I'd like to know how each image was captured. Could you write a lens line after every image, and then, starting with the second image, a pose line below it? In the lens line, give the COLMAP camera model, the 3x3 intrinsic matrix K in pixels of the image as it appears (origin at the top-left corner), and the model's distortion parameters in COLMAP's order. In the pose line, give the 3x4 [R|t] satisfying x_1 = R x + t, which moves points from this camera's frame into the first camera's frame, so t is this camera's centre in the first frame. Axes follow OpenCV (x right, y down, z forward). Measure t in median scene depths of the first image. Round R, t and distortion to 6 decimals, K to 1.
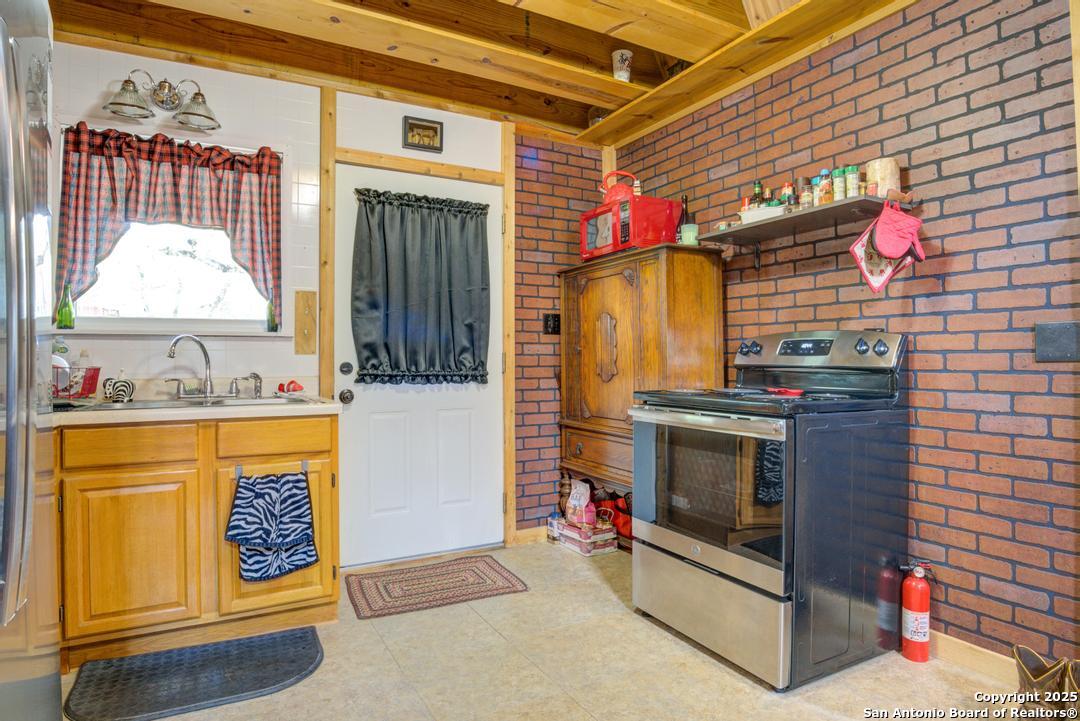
lens RADIAL K [[610.7, 0, 535.1], [0, 610.7, 354.7], [0, 0, 1]] dist [-0.045971, 0.002098]
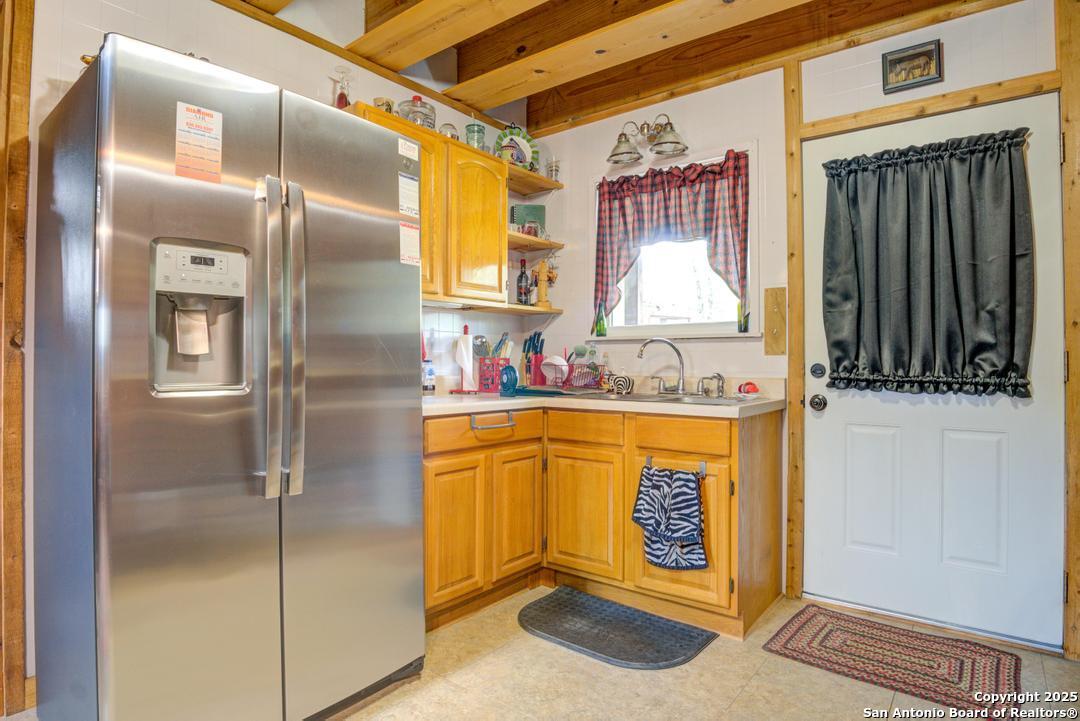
lens RADIAL K [[610.7, 0, 535.1], [0, 610.7, 354.7], [0, 0, 1]] dist [-0.045971, 0.002098]
pose [[0.382042, -0.003857, -0.924137, 0.372444], [0.003547, 0.999990, -0.002707, 0.000504], [0.924138, -0.002244, 0.382052, 0.312781]]
